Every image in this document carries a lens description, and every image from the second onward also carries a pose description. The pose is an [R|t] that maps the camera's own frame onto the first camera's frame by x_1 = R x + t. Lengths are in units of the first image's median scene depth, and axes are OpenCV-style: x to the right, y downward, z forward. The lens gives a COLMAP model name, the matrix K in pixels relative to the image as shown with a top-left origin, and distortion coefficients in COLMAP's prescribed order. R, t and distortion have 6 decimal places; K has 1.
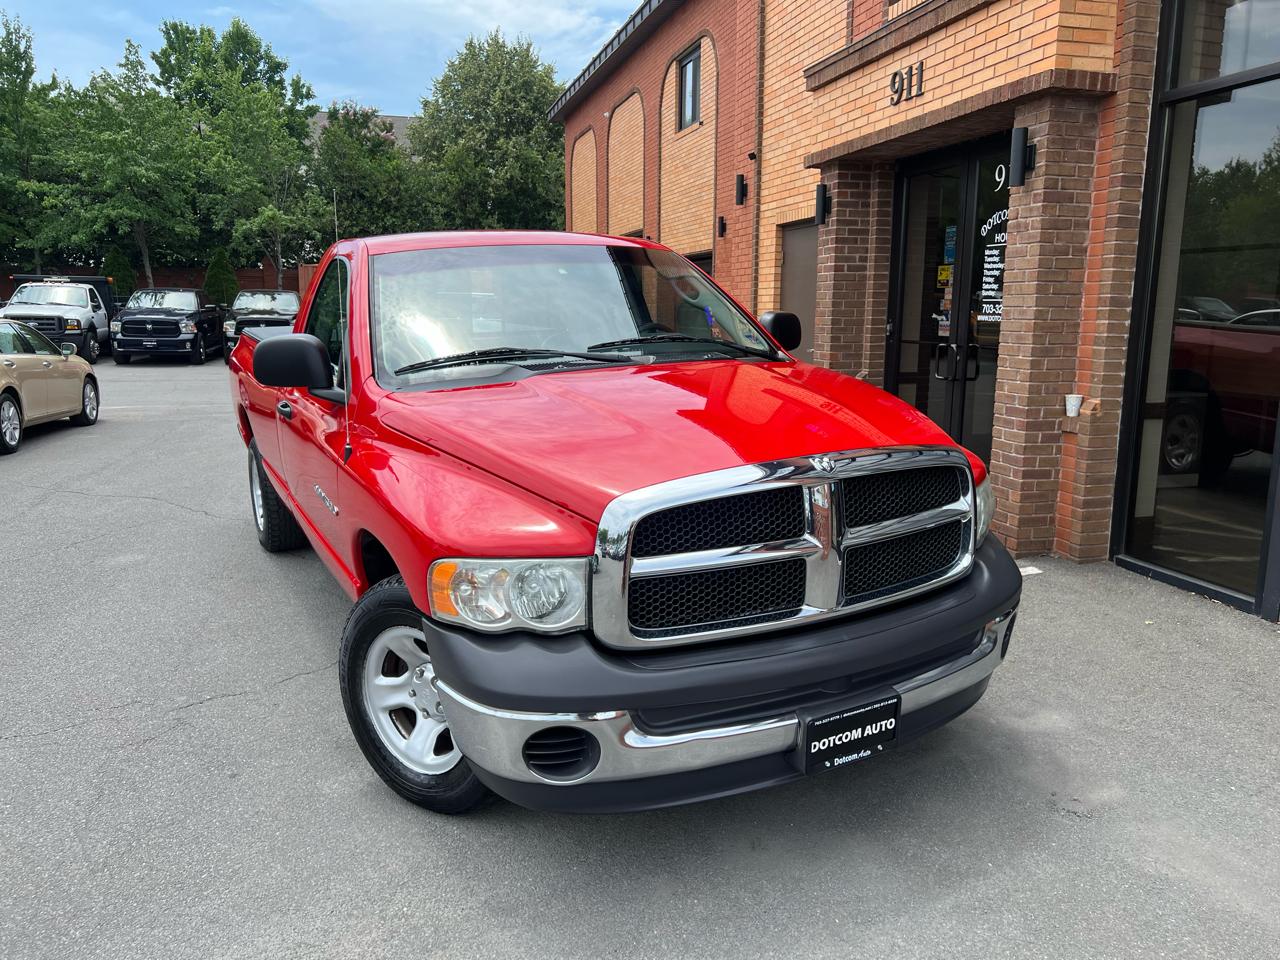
lens RADIAL K [[968.8, 0, 642.3], [0, 968.8, 481.6], [0, 0, 1]] dist [0.042910, -0.051742]
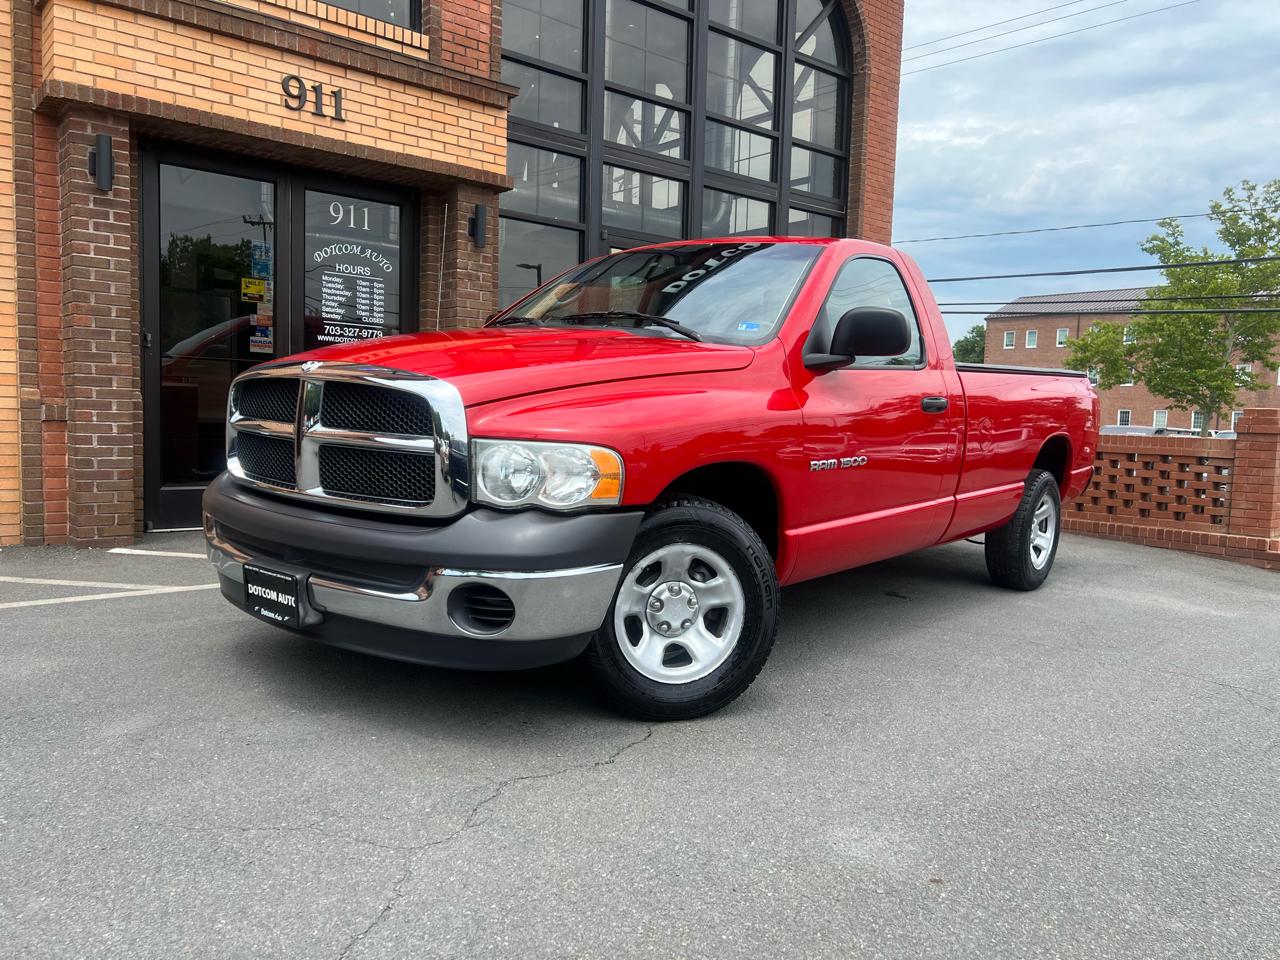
lens RADIAL K [[962.9, 0, 644.9], [0, 962.9, 484.5], [0, 0, 1]] dist [0.045497, -0.049433]
pose [[-0.413820, -0.081240, 0.906727, -0.784449], [0.129438, 0.980640, 0.146936, -0.121486], [-0.901110, 0.178170, -0.395293, 1.139496]]
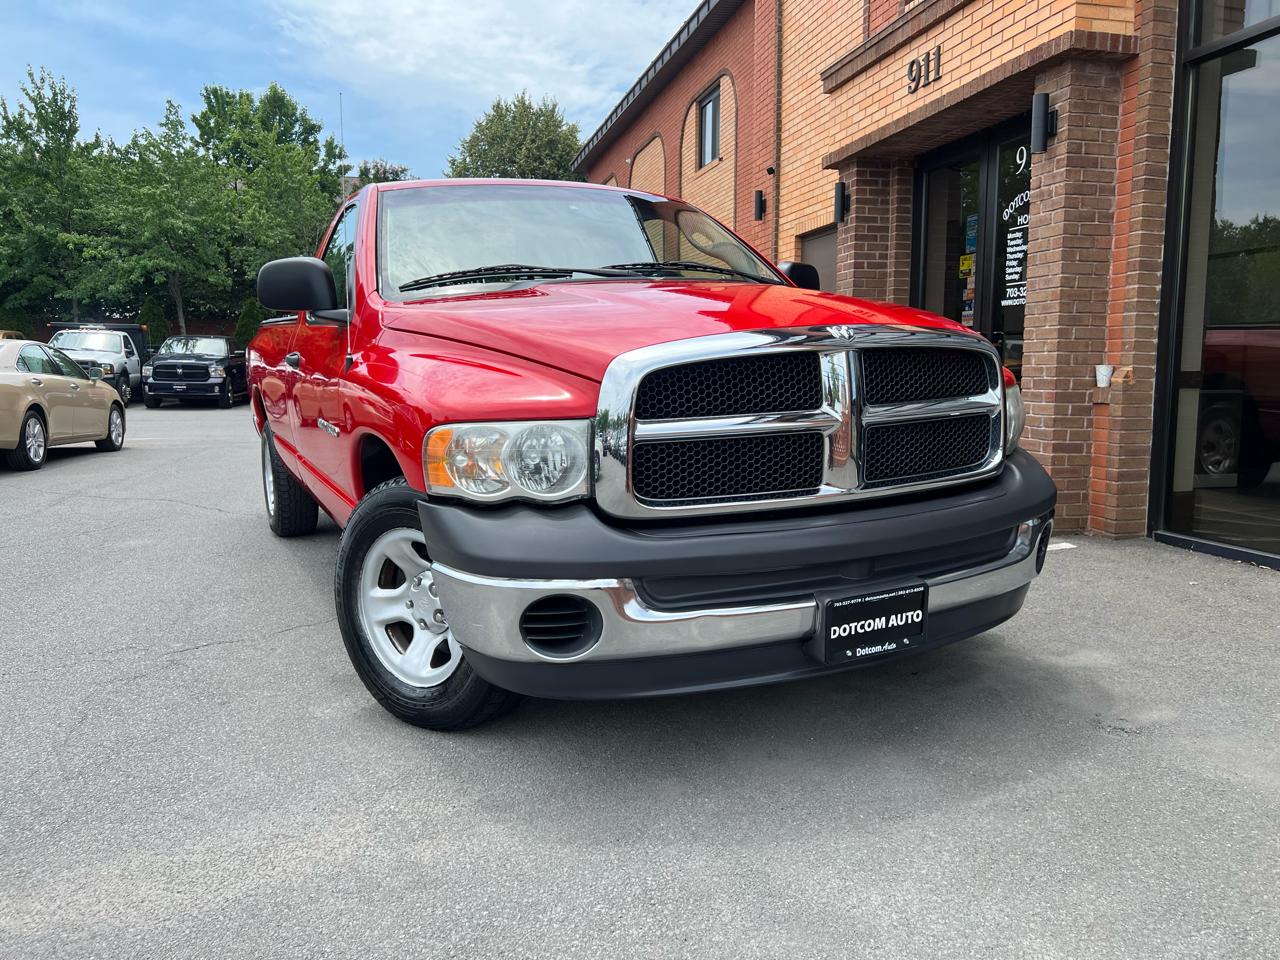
lens RADIAL K [[968.2, 0, 635.6], [0, 968.2, 473.9], [0, 0, 1]] dist [0.045960, -0.053705]
pose [[0.999543, 0.000278, -0.030233, 0.006198], [-0.002407, 0.997517, -0.070383, 0.073956], [0.030138, 0.070424, 0.997062, 0.024399]]
